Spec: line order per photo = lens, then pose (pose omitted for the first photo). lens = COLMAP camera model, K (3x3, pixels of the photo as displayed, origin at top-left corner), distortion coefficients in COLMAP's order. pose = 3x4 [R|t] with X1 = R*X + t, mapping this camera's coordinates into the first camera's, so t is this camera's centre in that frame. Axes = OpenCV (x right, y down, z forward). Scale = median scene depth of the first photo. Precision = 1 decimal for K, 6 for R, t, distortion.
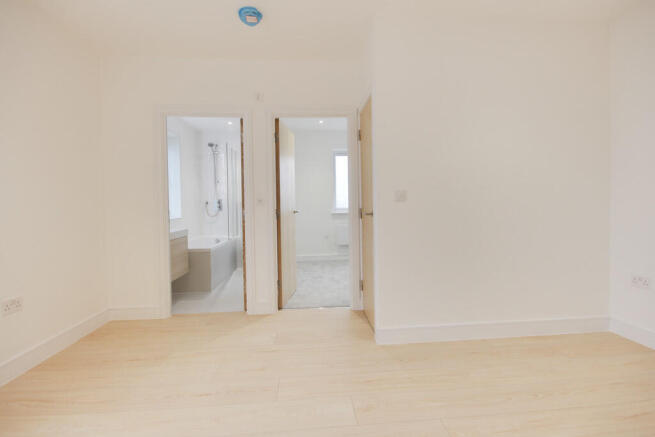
lens RADIAL K [[316.7, 0, 331.5], [0, 316.7, 211.3], [0, 0, 1]] dist [0.000392, 0.000159]
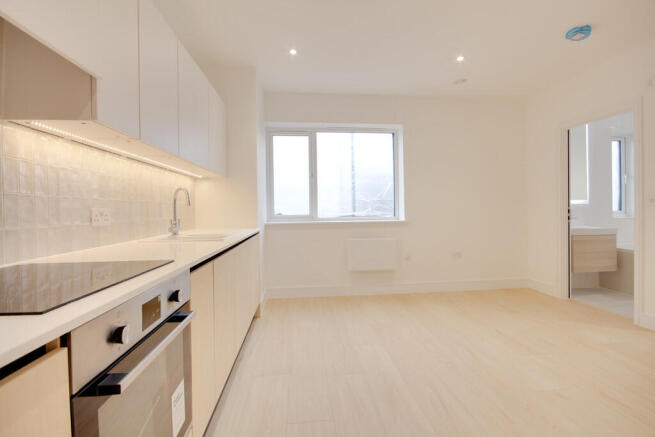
lens RADIAL K [[308.9, 0, 331.5], [0, 308.9, 211.4], [0, 0, 1]] dist [0.000377, -0.000048]
pose [[0.013903, 0.021822, -0.999665, 0.595026], [-0.006200, 0.999744, 0.021737, -0.013751], [0.999884, 0.005896, 0.014034, 0.101238]]
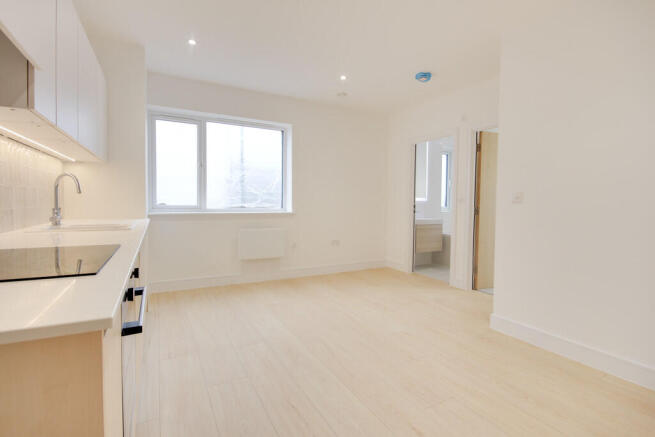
lens RADIAL K [[316.7, 0, 331.5], [0, 316.7, 211.3], [0, 0, 1]] dist [0.000392, 0.000159]
pose [[0.398269, 0.048937, -0.915962, 0.709150], [-0.034865, 0.998662, 0.038195, -0.015671], [0.916606, 0.016723, 0.399442, 0.015252]]
